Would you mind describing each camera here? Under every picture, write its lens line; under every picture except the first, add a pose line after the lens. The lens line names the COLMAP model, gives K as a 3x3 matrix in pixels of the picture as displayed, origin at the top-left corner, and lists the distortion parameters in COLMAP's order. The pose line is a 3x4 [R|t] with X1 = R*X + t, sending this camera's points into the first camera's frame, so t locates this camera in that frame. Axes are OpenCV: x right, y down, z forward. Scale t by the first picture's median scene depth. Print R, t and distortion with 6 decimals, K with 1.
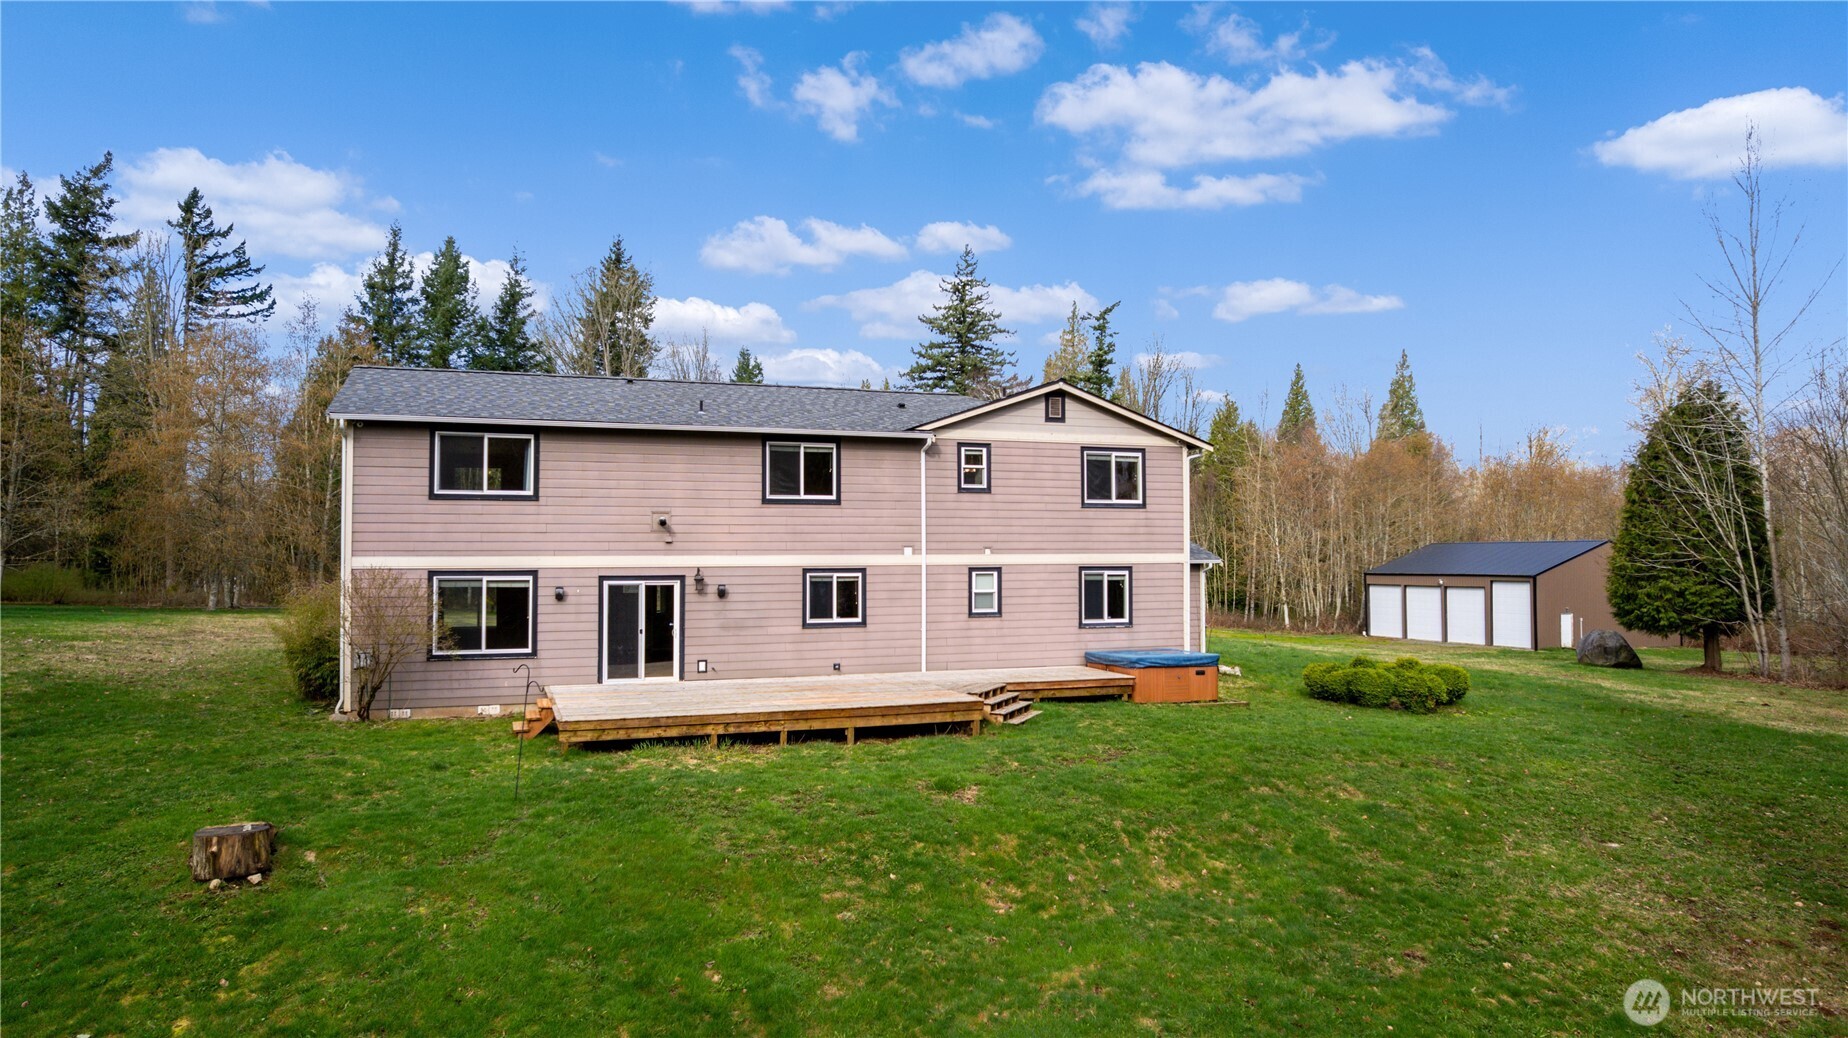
lens RADIAL K [[1171.2, 0, 922.8], [0, 1171.2, 521.4], [0, 0, 1]] dist [-0.022308, 0.002473]
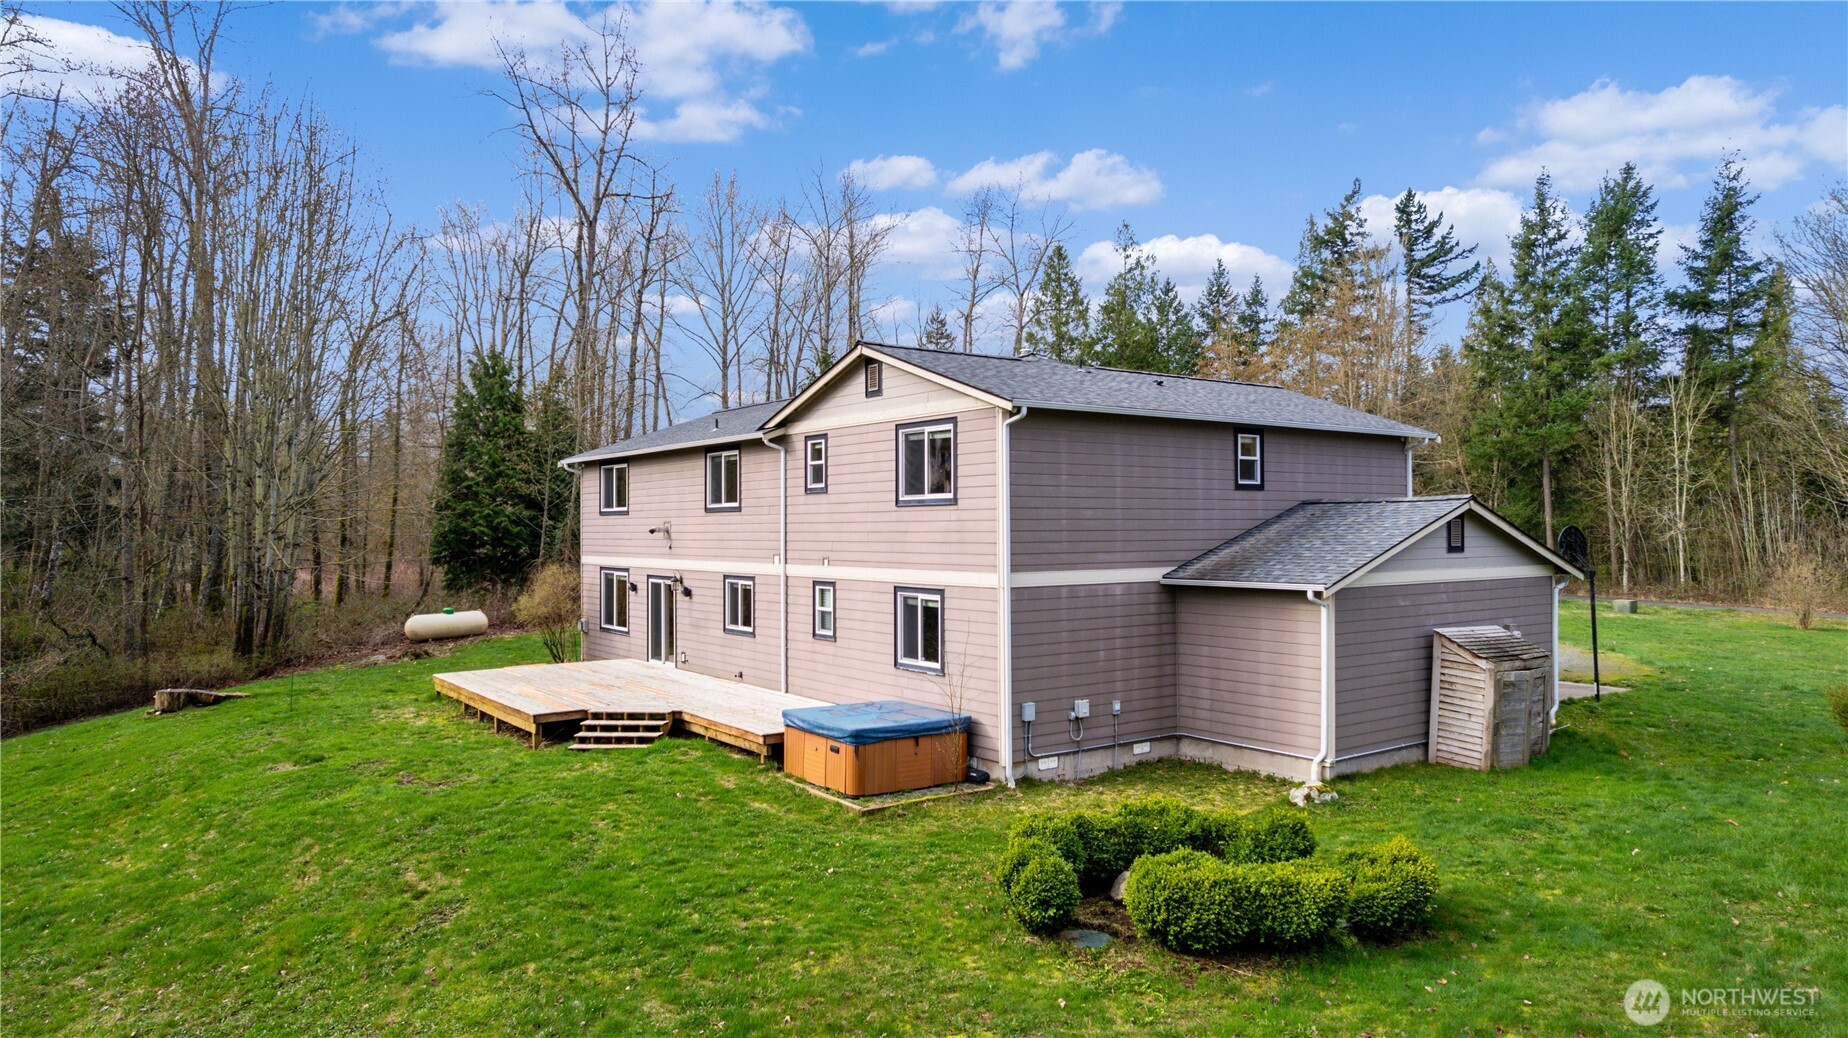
lens RADIAL K [[1171.2, 0, 923.2], [0, 1171.2, 512.7], [0, 0, 1]] dist [-0.022308, 0.002473]
pose [[0.282636, -0.010369, -0.959171, 0.864814], [0.032791, 0.999462, -0.001142, -0.006492], [0.958667, -0.031129, 0.282824, 0.816567]]
